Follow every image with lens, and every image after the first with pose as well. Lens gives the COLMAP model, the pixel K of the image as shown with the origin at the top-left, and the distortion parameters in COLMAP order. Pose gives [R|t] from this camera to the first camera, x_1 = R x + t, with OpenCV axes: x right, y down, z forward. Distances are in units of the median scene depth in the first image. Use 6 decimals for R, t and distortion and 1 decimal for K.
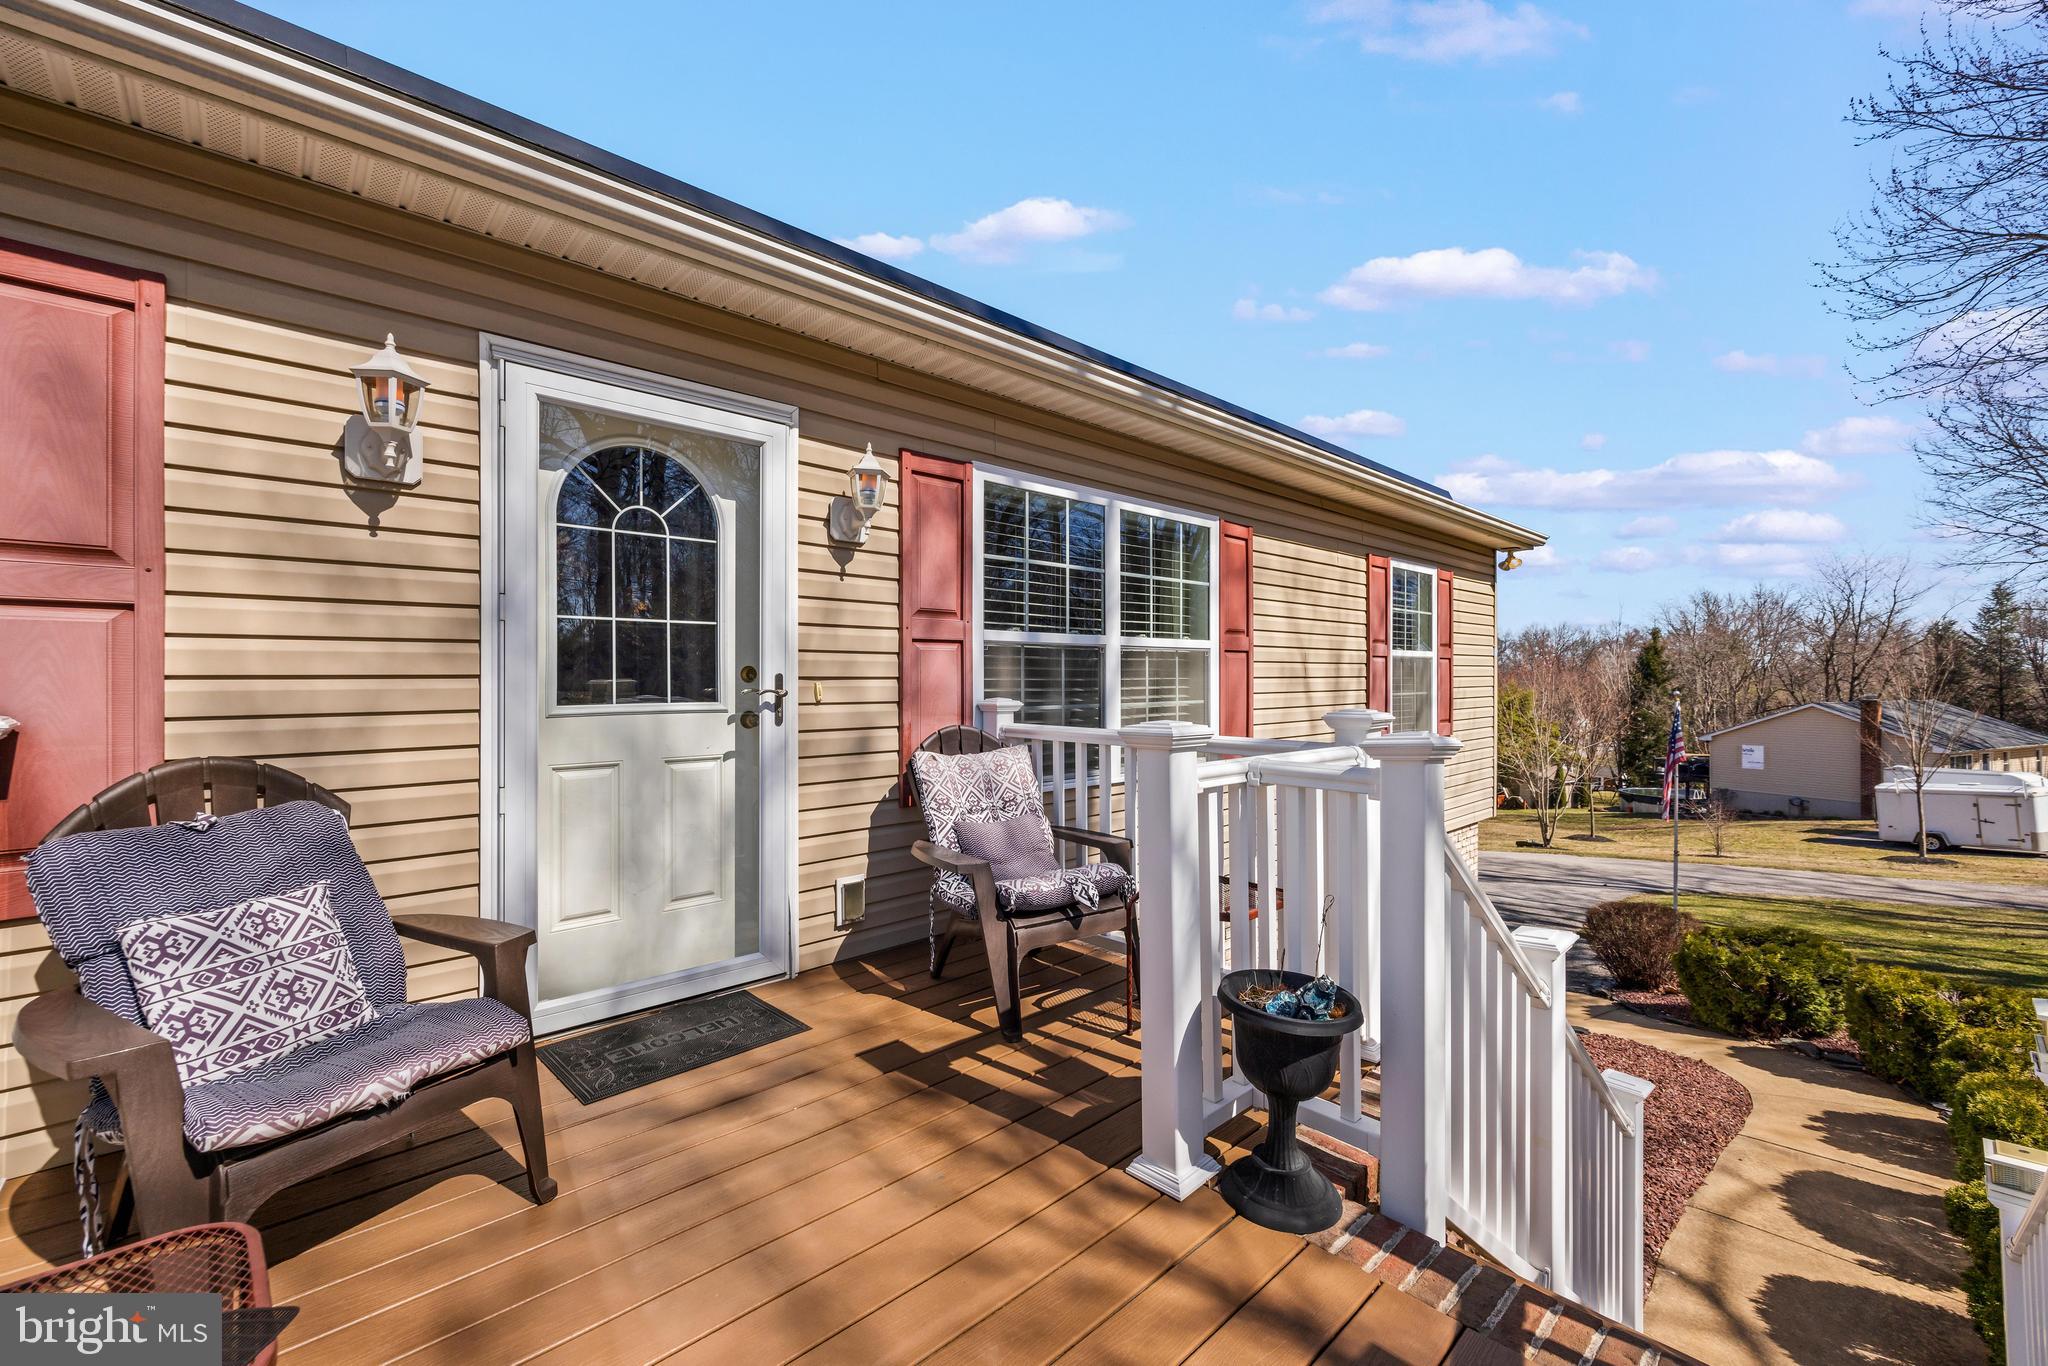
lens RADIAL K [[818.6, 0, 1022.5], [0, 818.6, 674.1], [0, 0, 1]] dist [-0.001137, 0.000126]
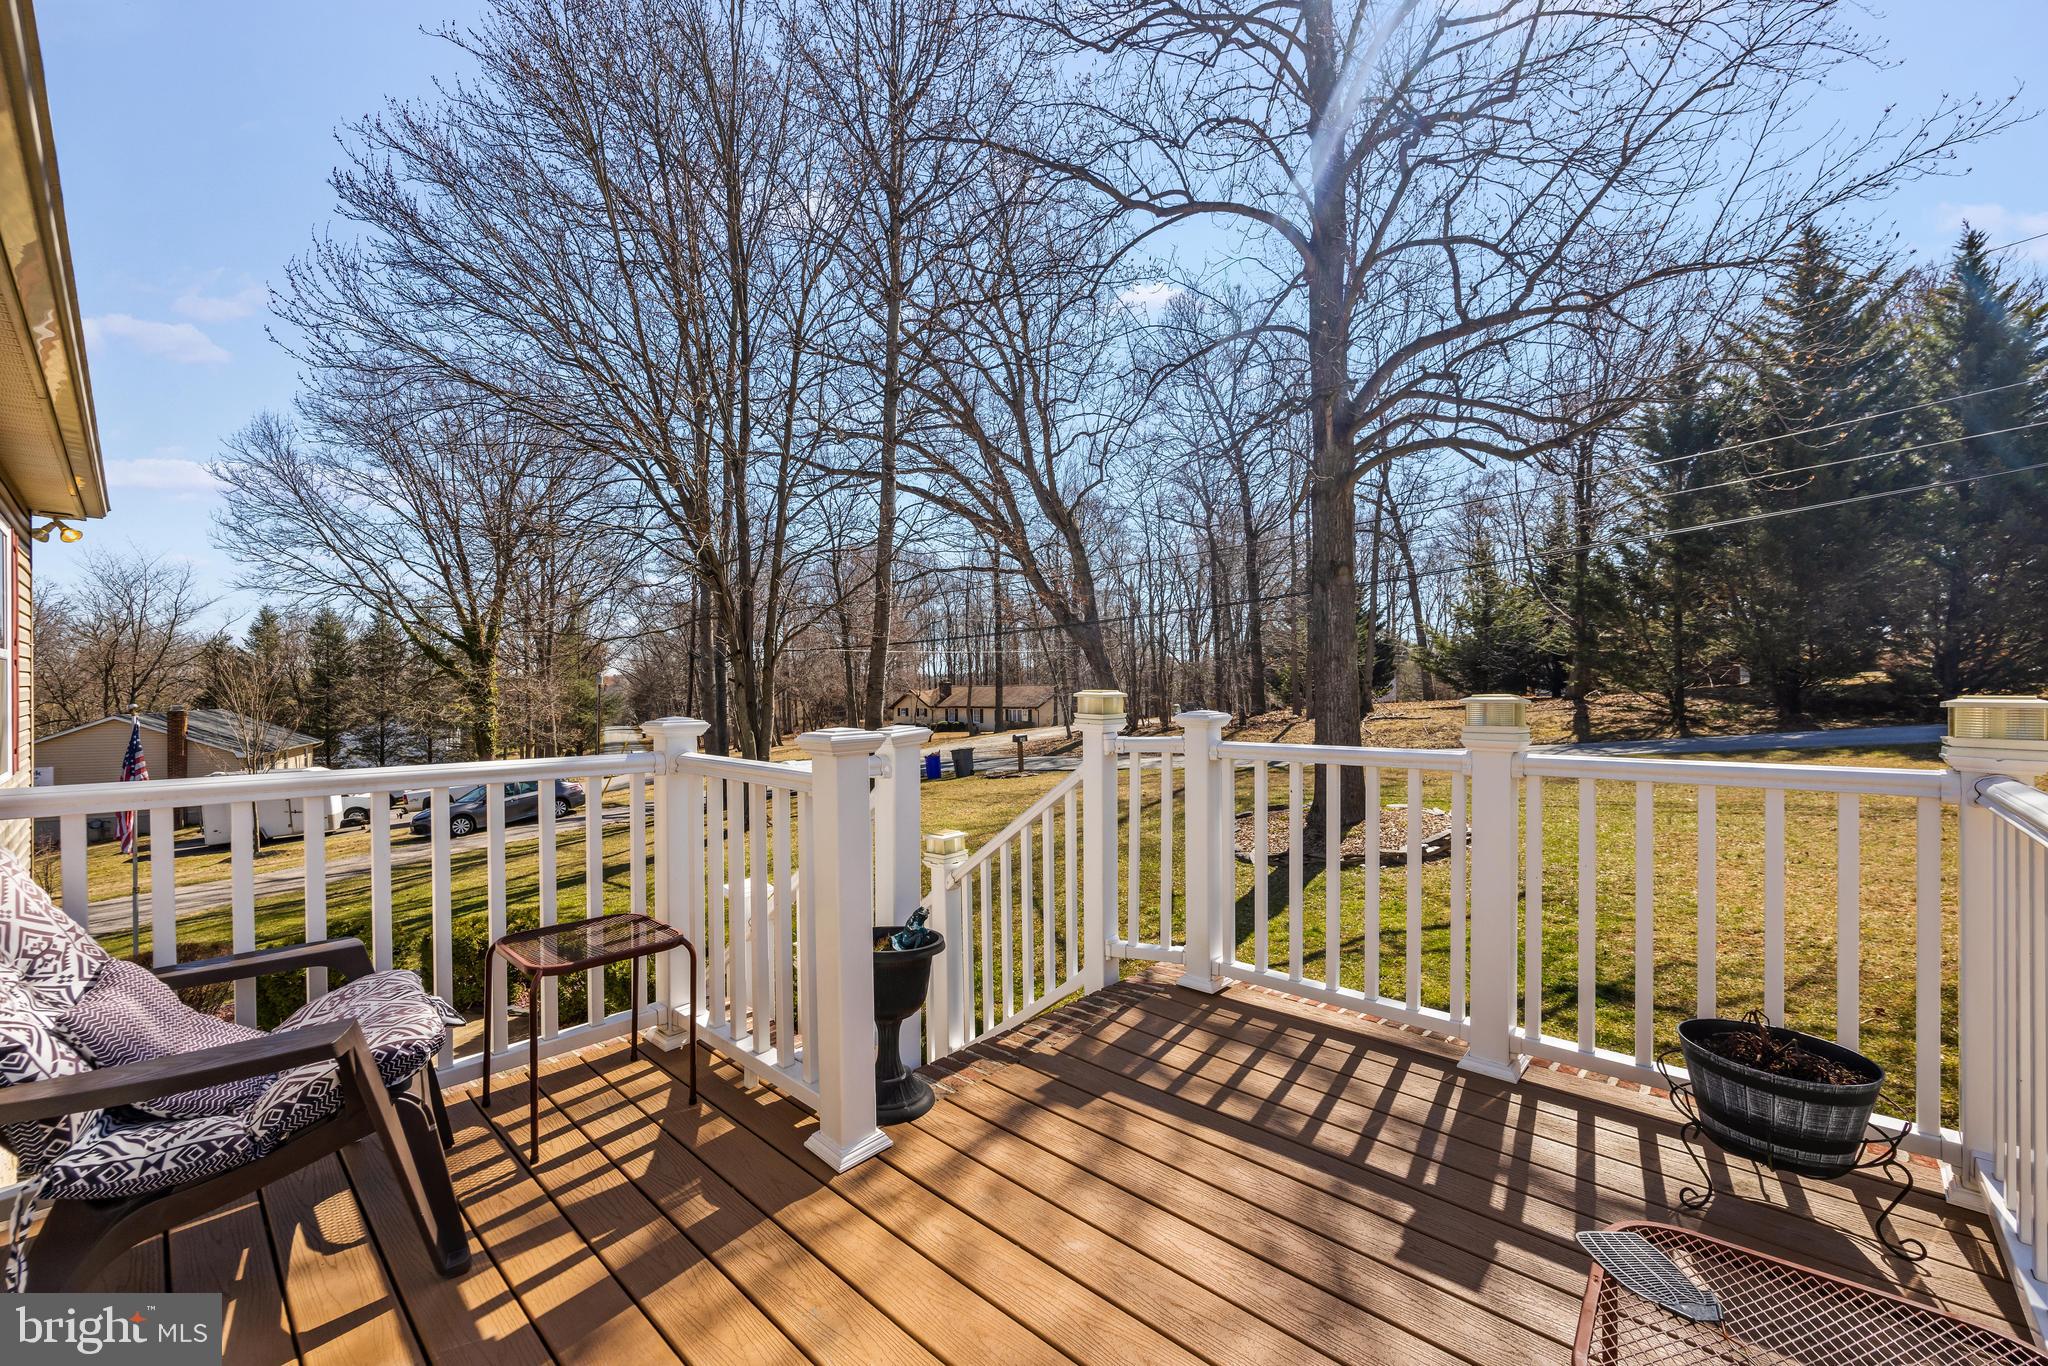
lens RADIAL K [[818.6, 0, 1022.5], [0, 818.6, 674.1], [0, 0, 1]] dist [-0.001137, 0.000126]
pose [[-0.068270, 0.018929, 0.997487, -0.638238], [-0.005848, 0.999795, -0.019373, 0.002043], [-0.997650, -0.007156, -0.068145, 0.584202]]
